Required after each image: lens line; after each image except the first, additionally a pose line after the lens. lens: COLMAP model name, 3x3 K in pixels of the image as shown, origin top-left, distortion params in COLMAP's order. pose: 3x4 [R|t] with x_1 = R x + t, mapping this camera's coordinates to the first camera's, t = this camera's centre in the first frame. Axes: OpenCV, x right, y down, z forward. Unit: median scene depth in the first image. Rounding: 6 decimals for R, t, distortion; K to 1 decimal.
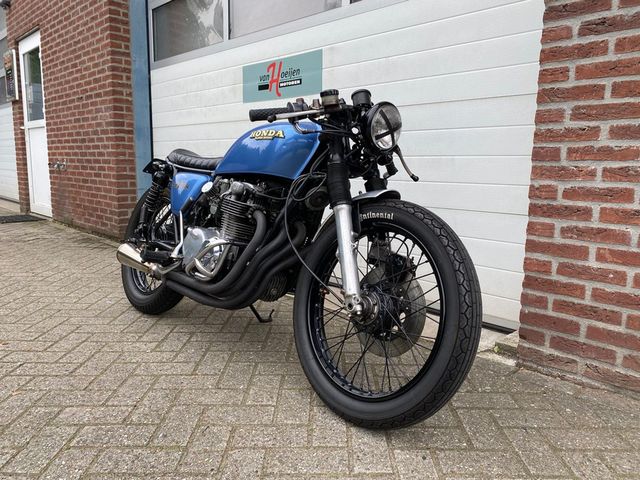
lens RADIAL K [[495.8, 0, 320.0], [0, 495.8, 240.0], [0, 0, 1]] dist [0.007005, -0.005220]
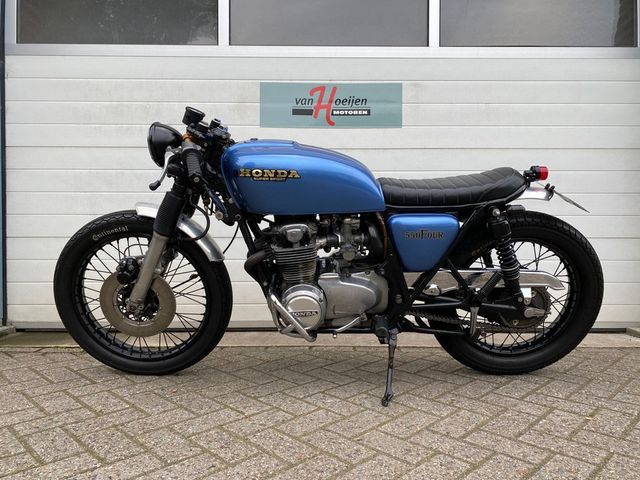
lens RADIAL K [[495.8, 0, 320.0], [0, 495.8, 240.0], [0, 0, 1]] dist [0.007005, -0.005220]
pose [[0.689599, -0.026786, 0.723696, -0.974203], [0.116525, 0.990399, -0.074377, -0.036555], [-0.714756, 0.135619, 0.686099, 0.592784]]
